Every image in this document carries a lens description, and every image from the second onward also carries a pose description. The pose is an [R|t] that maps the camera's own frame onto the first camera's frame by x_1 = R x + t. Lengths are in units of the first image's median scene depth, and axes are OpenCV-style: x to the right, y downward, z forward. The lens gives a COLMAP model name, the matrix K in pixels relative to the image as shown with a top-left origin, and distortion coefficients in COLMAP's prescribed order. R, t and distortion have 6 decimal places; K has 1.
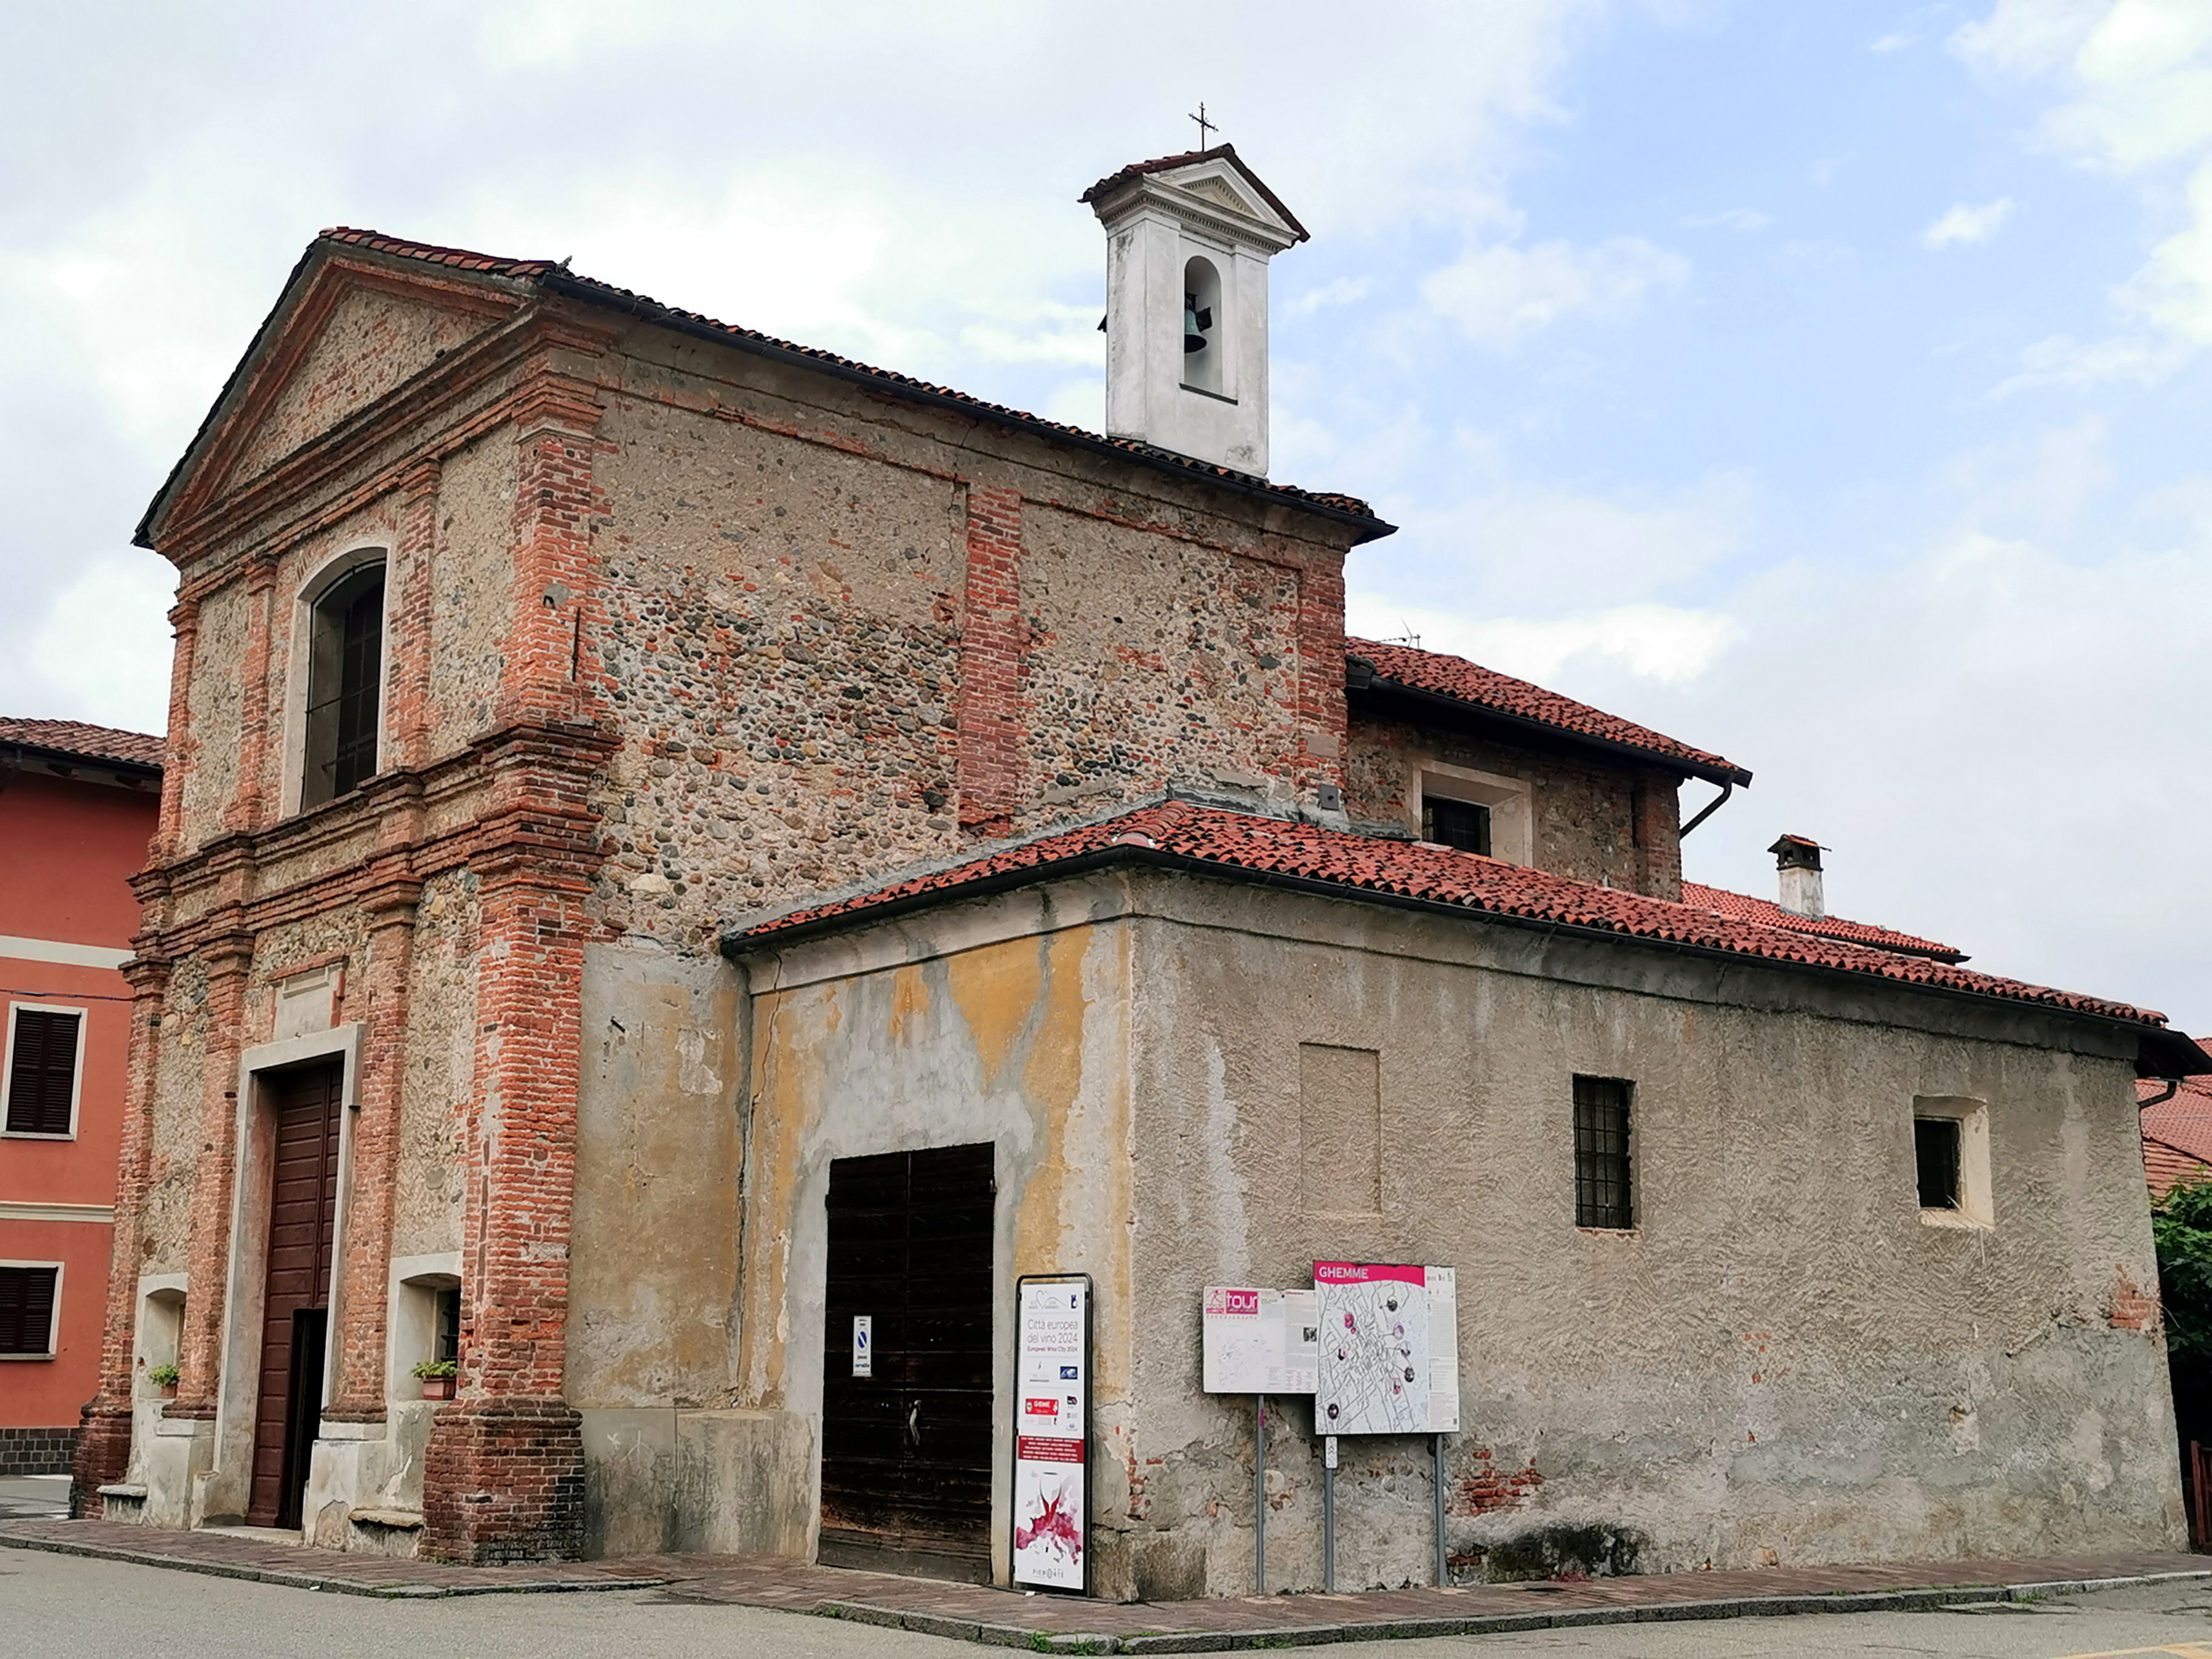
lens RADIAL K [[2596.2, 0, 1104.7], [0, 2596.2, 825.1], [0, 0, 1]] dist [0.013839, 0.000000]
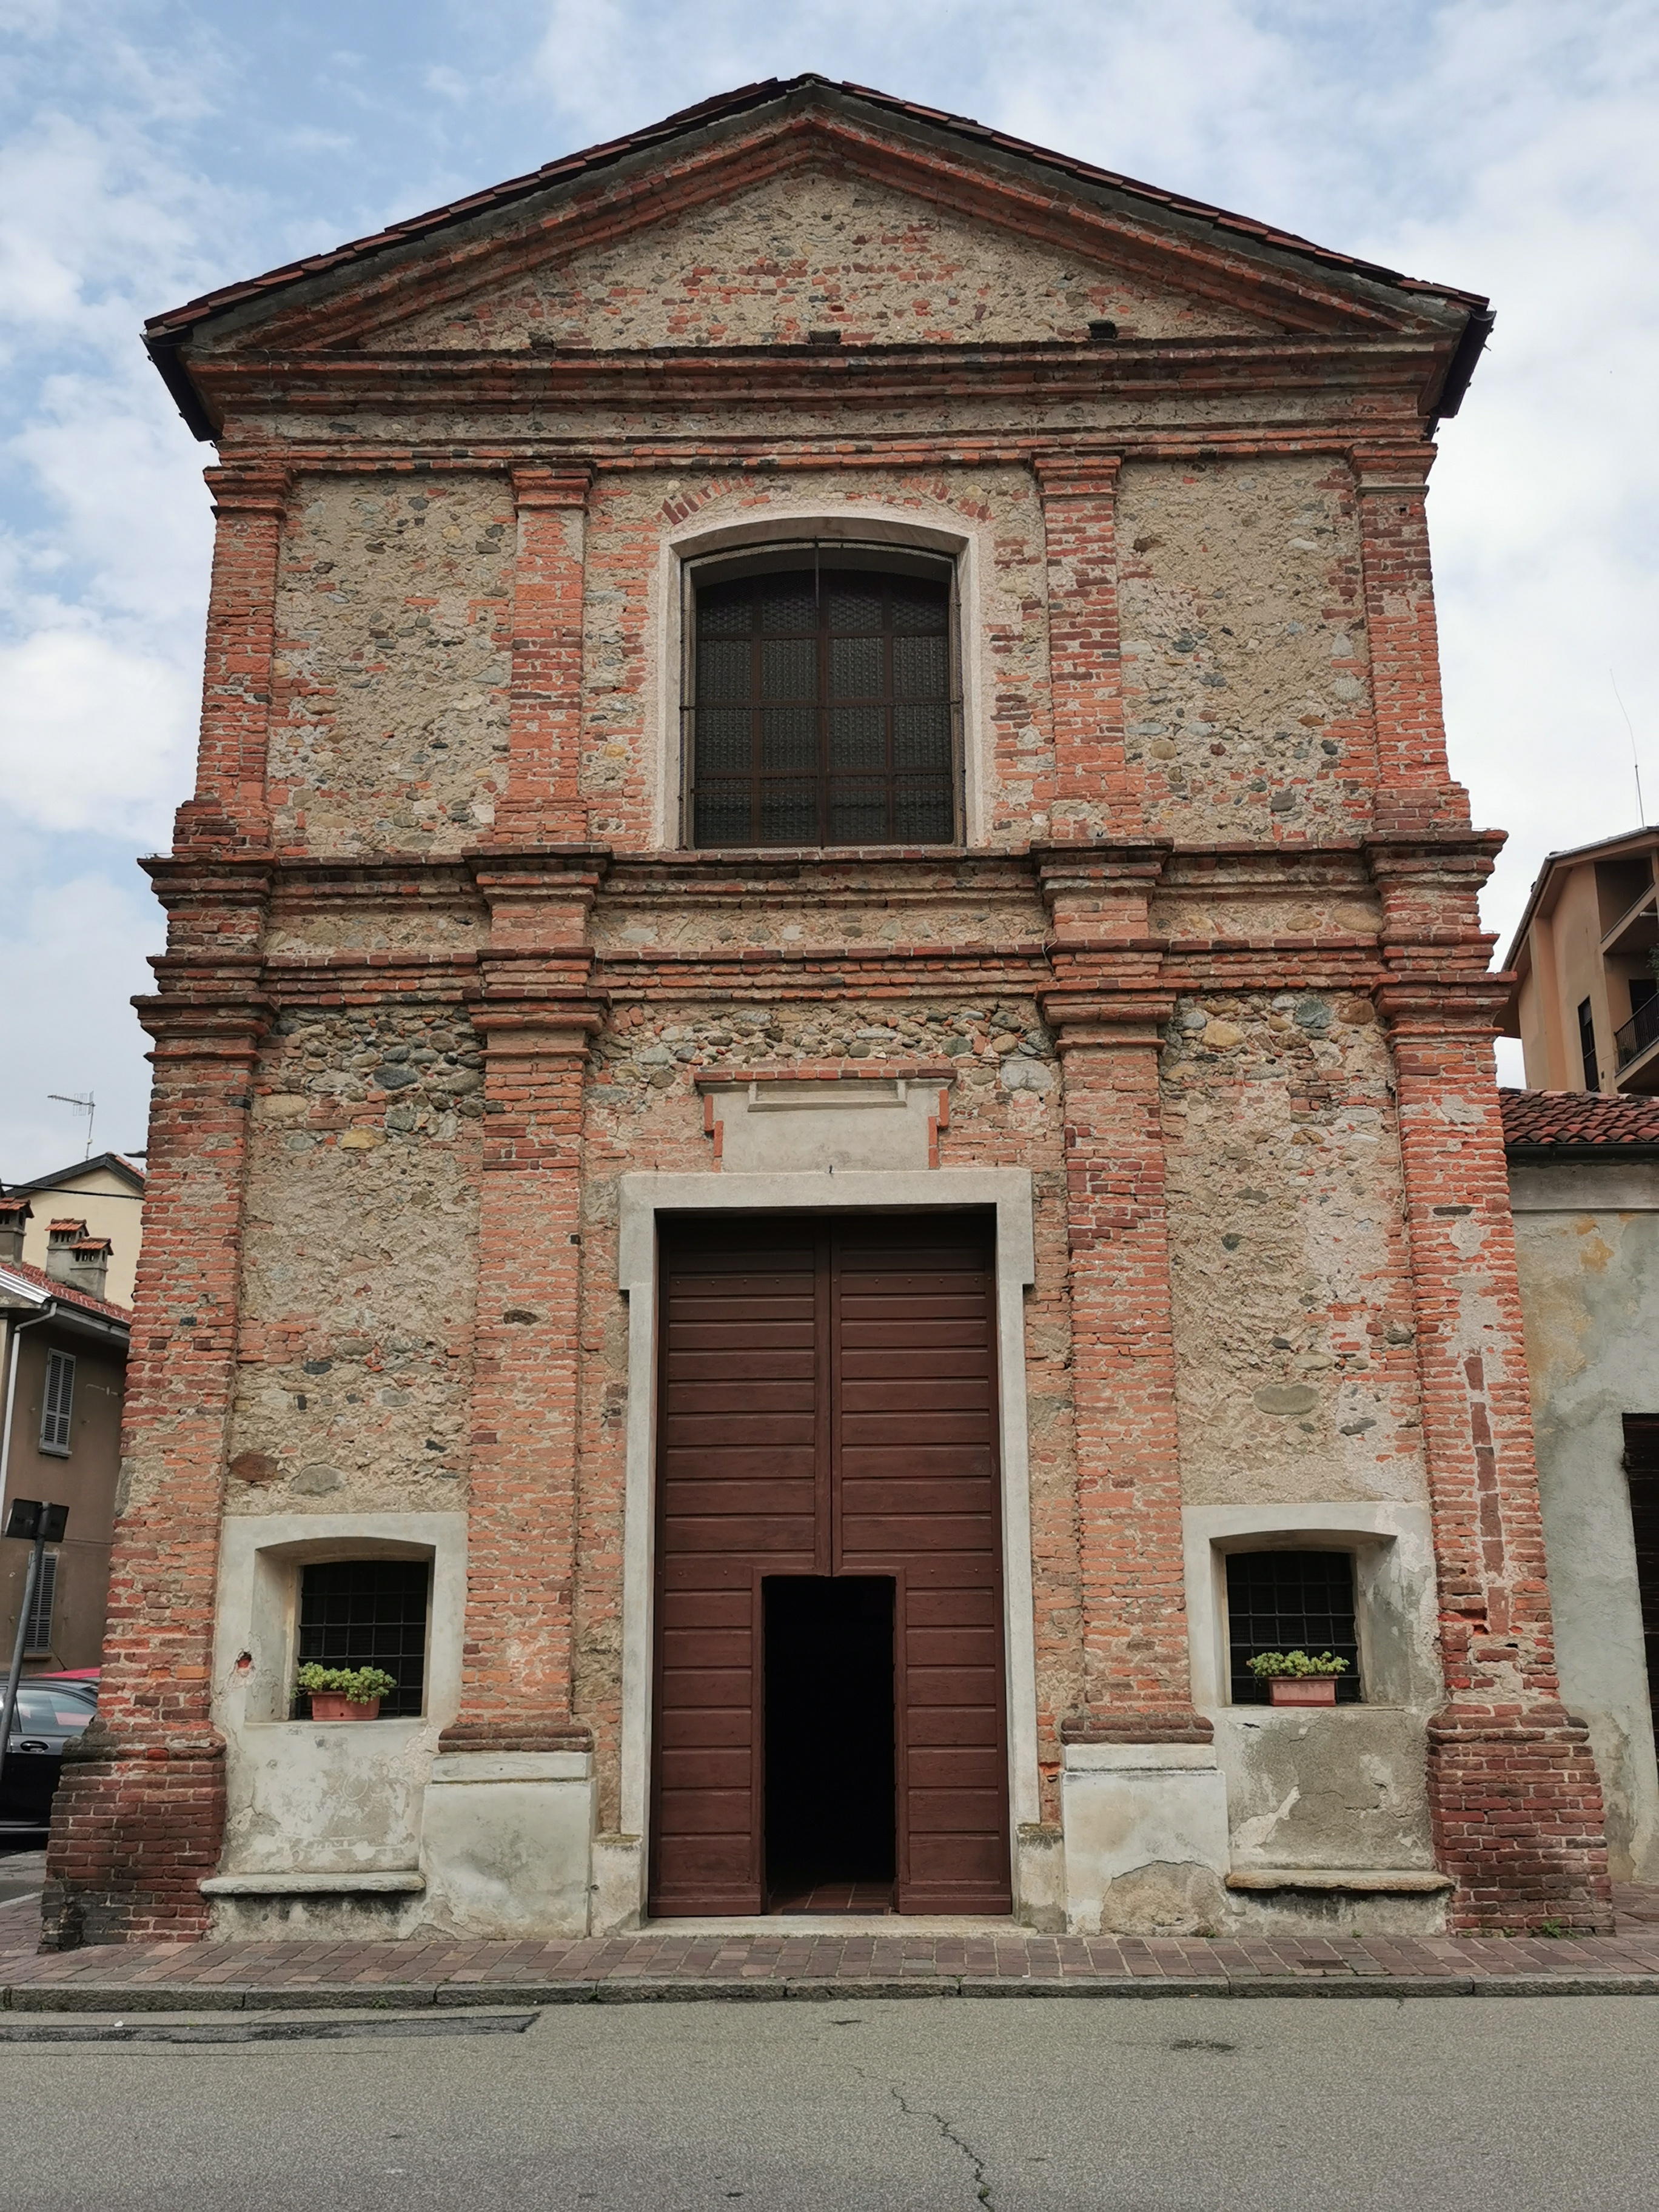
lens RADIAL K [[1993.7, 0, 829.3], [0, 1993.7, 1113.8], [0, 0, 1]] dist [0.027173, 0.012140]
pose [[0.656952, 0.177353, 0.732776, -0.715750], [-0.144967, 0.983517, -0.108072, 0.126304], [-0.739864, -0.035230, 0.671833, 0.666307]]
